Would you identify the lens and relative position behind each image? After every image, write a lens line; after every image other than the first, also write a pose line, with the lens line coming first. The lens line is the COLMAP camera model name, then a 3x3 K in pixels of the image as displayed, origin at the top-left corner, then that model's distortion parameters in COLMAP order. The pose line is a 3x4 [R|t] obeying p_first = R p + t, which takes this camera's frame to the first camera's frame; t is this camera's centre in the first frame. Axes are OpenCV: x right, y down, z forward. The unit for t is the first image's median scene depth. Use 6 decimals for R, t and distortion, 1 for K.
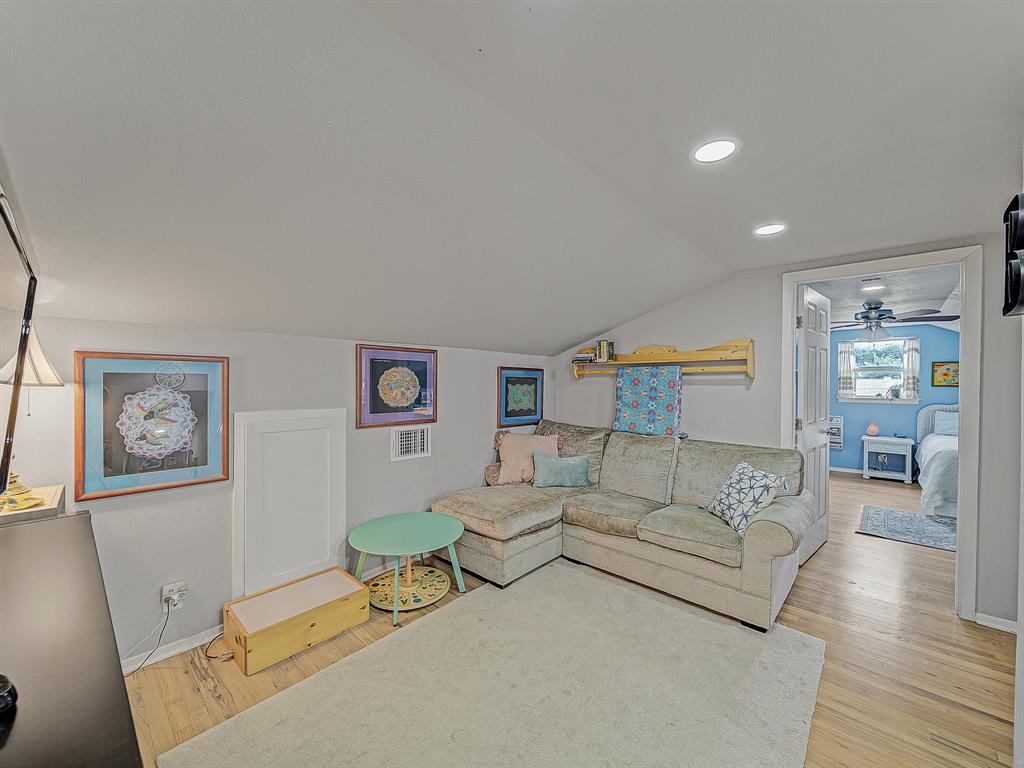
lens RADIAL K [[408.7, 0, 510.8], [0, 408.7, 385.1], [0, 0, 1]] dist [-0.001594, -0.000339]
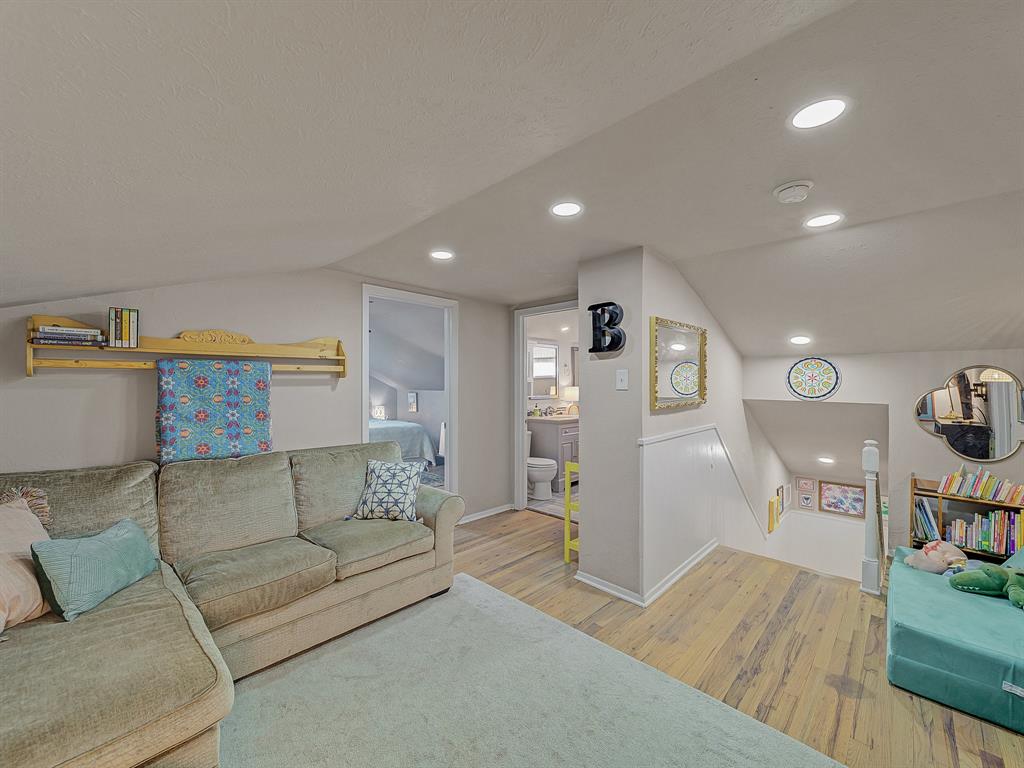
lens RADIAL K [[408.7, 0, 510.8], [0, 408.7, 385.1], [0, 0, 1]] dist [-0.001594, -0.000339]
pose [[0.023107, -0.004052, 0.999725, -0.385498], [0.012328, 0.999917, 0.003768, 0.000589], [-0.999657, 0.012237, 0.023155, 0.532307]]
